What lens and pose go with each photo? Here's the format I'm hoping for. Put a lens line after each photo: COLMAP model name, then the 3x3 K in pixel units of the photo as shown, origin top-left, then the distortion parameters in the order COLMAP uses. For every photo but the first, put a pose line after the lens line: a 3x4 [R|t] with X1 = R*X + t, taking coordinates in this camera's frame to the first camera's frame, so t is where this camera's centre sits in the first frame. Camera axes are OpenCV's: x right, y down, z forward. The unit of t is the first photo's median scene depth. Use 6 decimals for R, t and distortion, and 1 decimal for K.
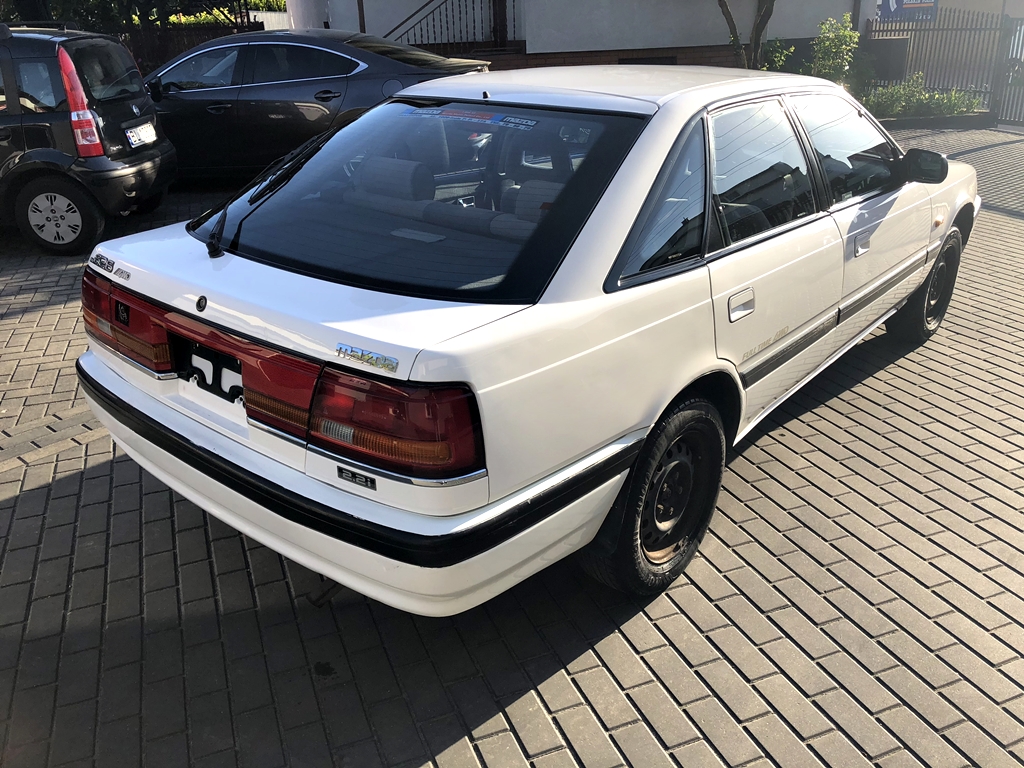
lens RADIAL K [[855.3, 0, 512.0], [0, 855.3, 384.0], [0, 0, 1]] dist [0.009270, 0.041830]
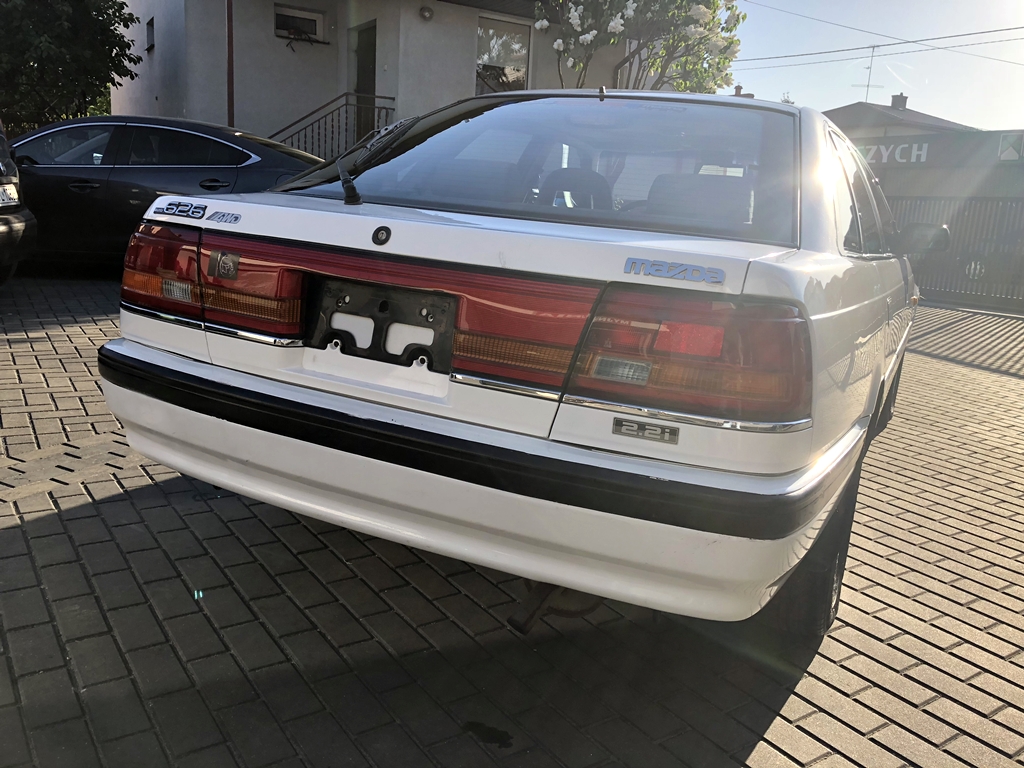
lens RADIAL K [[844.6, 0, 512.3], [0, 844.6, 394.8], [0, 0, 1]] dist [0.112156, -0.152334]
pose [[0.971962, 0.032154, 0.232929, -0.395363], [0.006954, 0.986242, -0.165160, 0.168130], [-0.235035, 0.162149, 0.958366, 0.233777]]
